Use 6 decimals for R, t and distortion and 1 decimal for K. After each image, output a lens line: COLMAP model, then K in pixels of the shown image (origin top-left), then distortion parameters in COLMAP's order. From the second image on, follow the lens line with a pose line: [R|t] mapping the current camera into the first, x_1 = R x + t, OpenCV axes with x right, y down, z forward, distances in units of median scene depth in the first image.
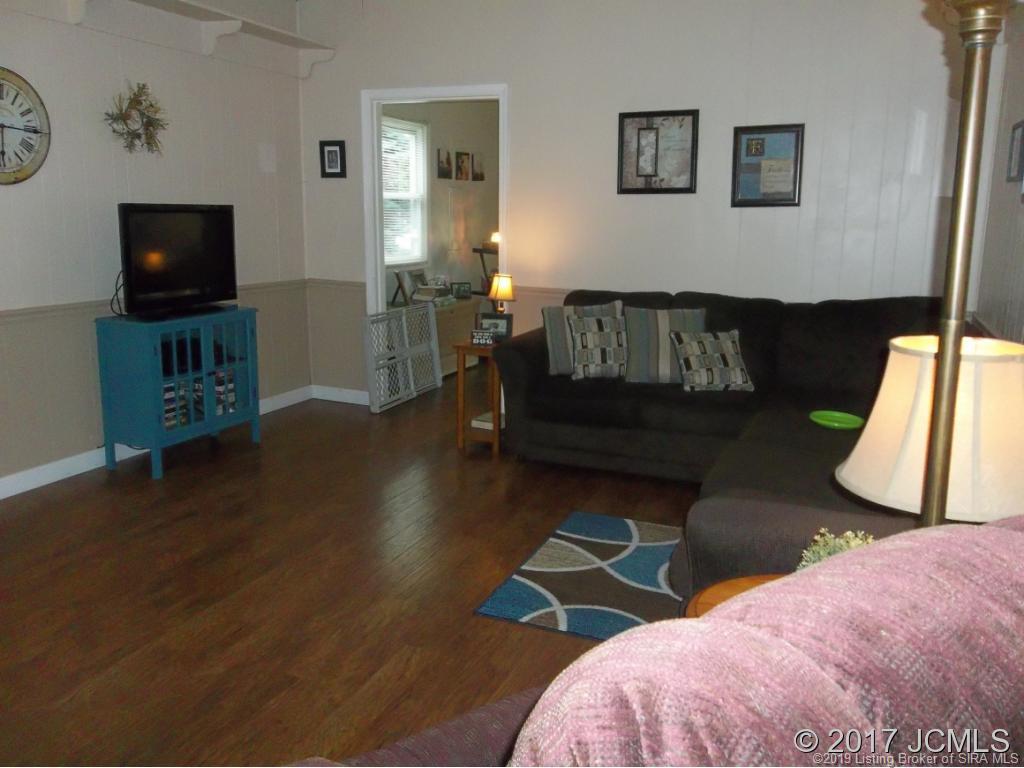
lens RADIAL K [[861.0, 0, 518.9], [0, 861.0, 379.6], [0, 0, 1]] dist [0.155310, -0.253805]
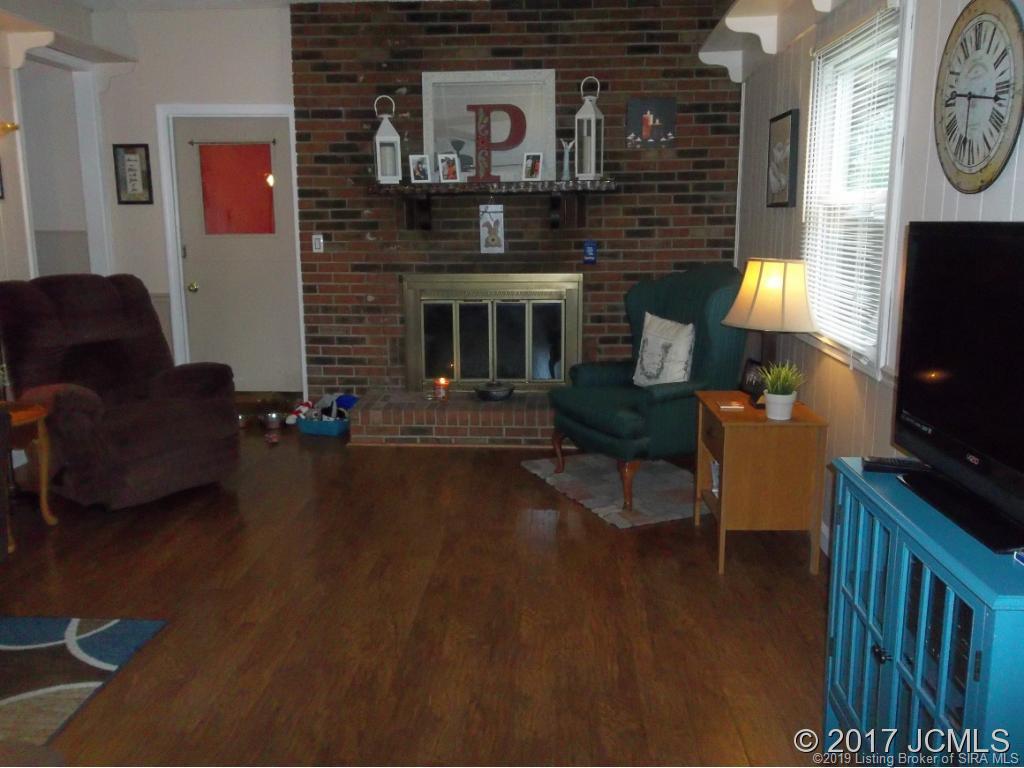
lens RADIAL K [[861.0, 0, 518.9], [0, 861.0, 379.6], [0, 0, 1]] dist [0.155310, -0.253805]
pose [[-0.948643, 0.029742, -0.314947, -0.119906], [-0.080683, 0.939899, 0.331782, -0.348466], [0.305886, 0.340154, -0.889229, 1.869955]]
